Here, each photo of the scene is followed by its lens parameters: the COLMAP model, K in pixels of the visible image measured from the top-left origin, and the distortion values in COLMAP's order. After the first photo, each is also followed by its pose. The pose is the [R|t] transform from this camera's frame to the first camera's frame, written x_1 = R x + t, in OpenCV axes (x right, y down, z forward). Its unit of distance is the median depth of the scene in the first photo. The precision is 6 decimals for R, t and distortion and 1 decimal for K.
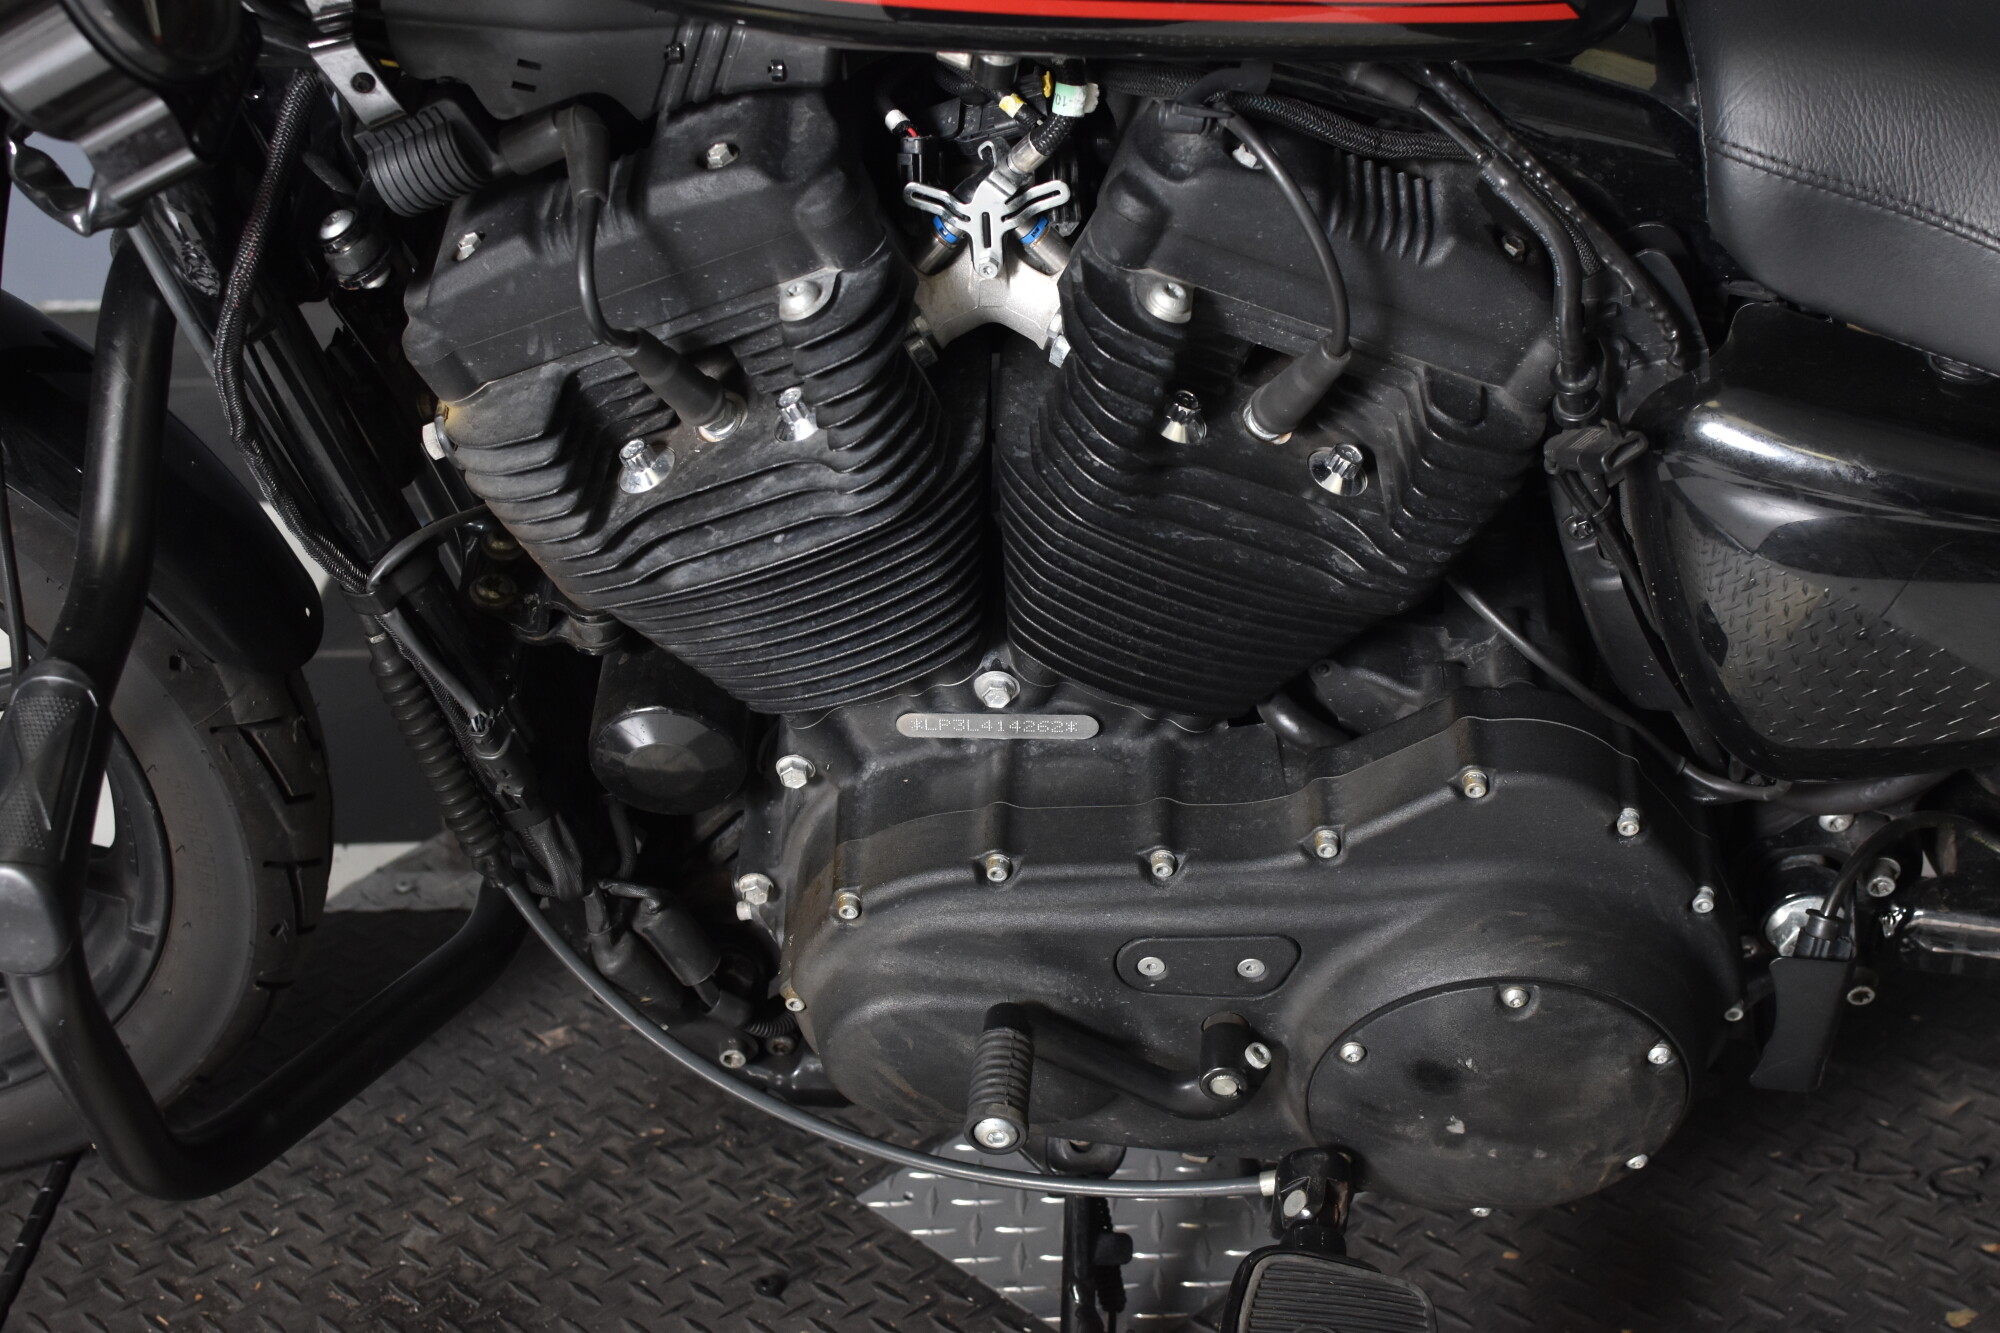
lens RADIAL K [[3052.5, 0, 1000.0], [0, 3052.5, 666.5], [0, 0, 1]] dist [-0.197886, 0.221214]
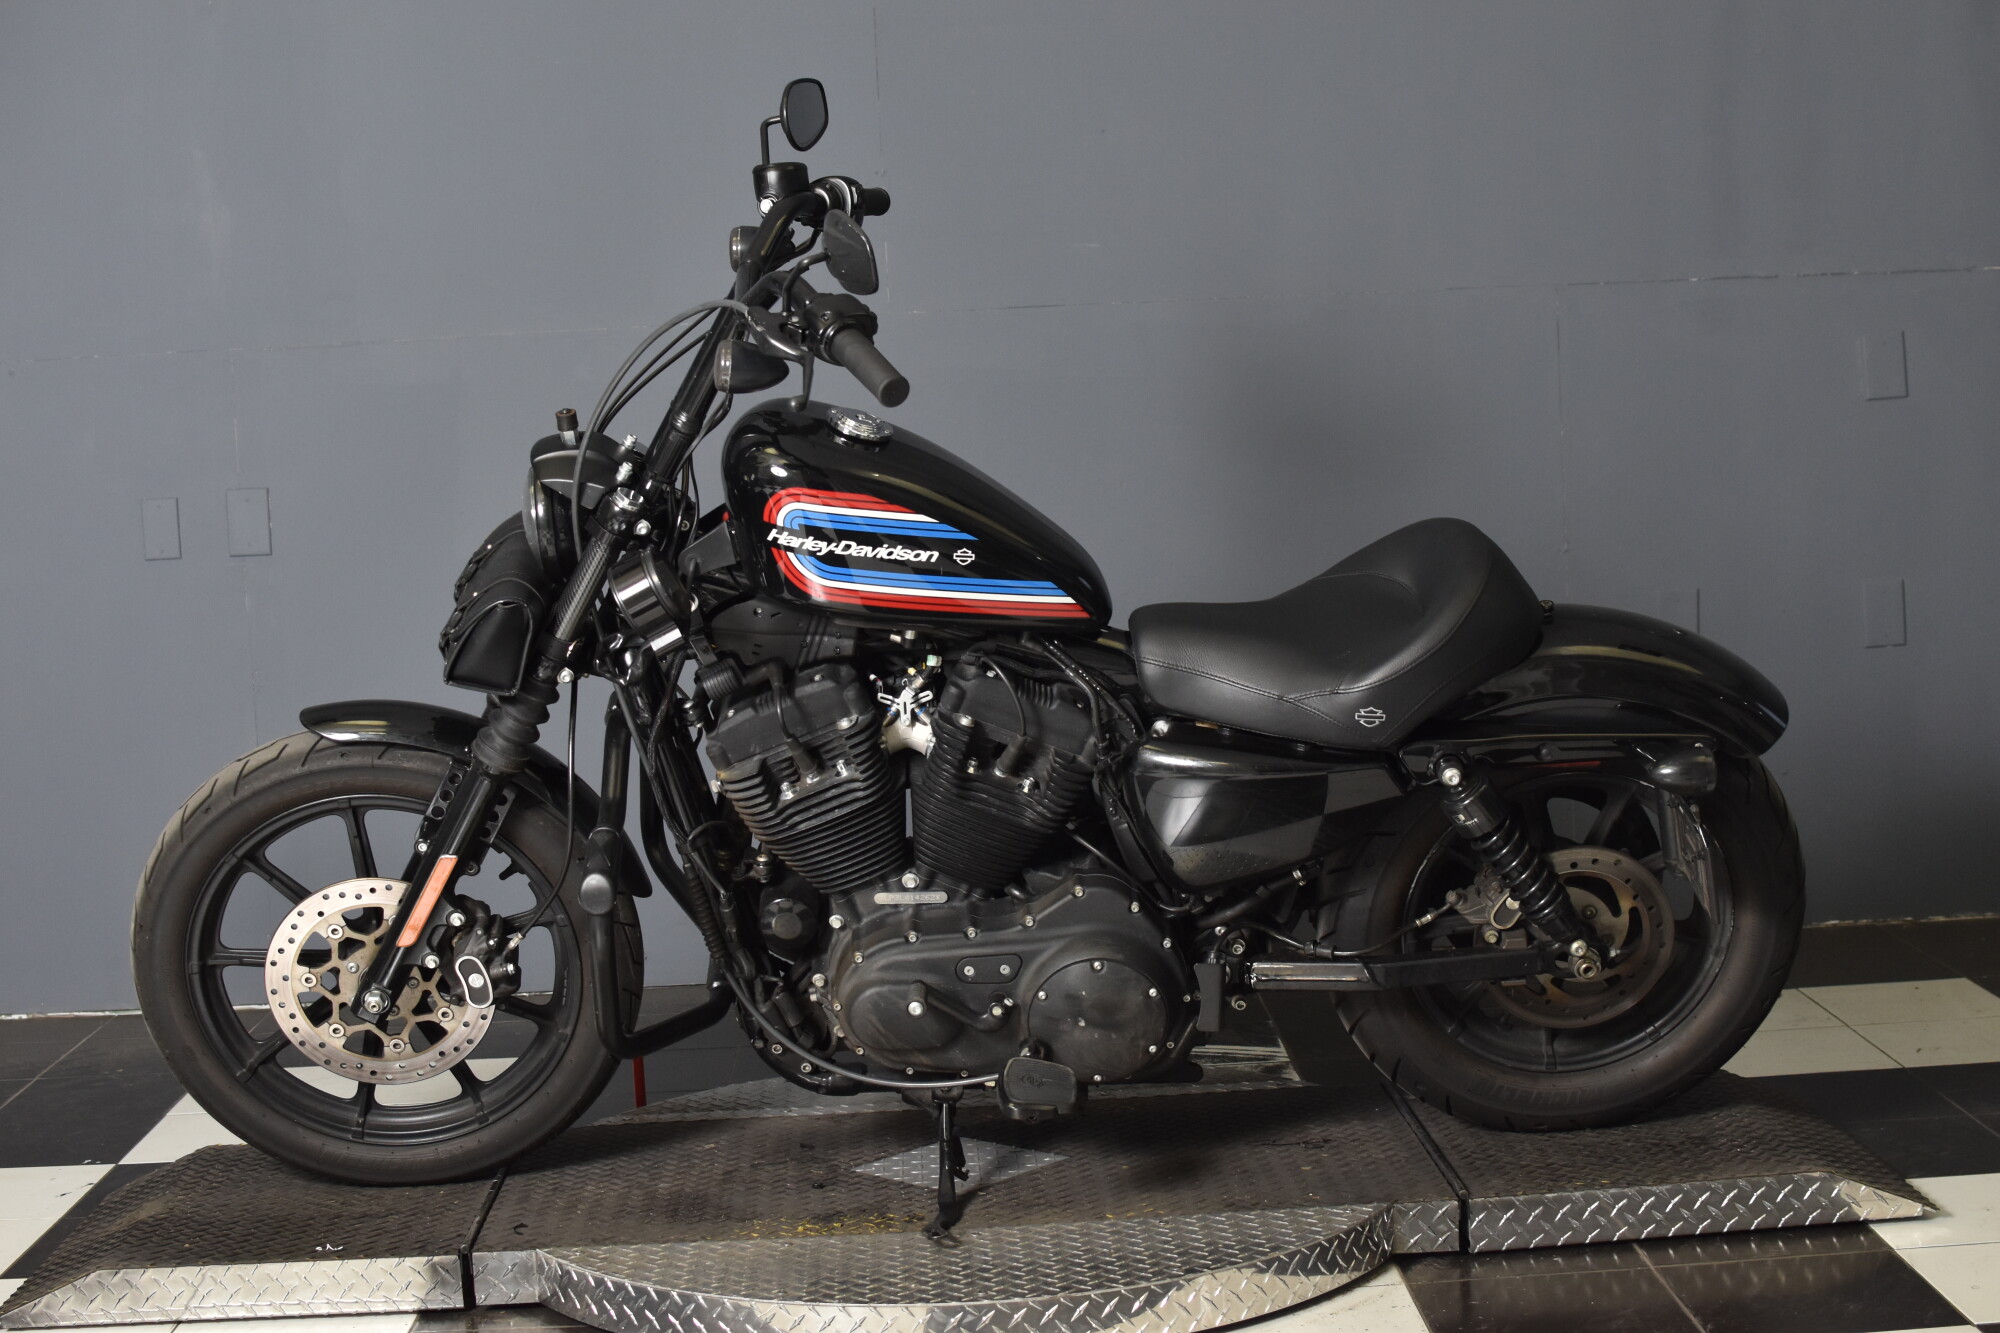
lens RADIAL K [[3052.5, 0, 1000.0], [0, 3052.5, 666.5], [0, 0, 1]] dist [-0.197886, 0.221214]
pose [[0.998210, -0.013821, 0.058179, -0.083970], [0.034904, 0.924651, -0.379214, 0.941956], [-0.048554, 0.380566, 0.923478, -1.756918]]
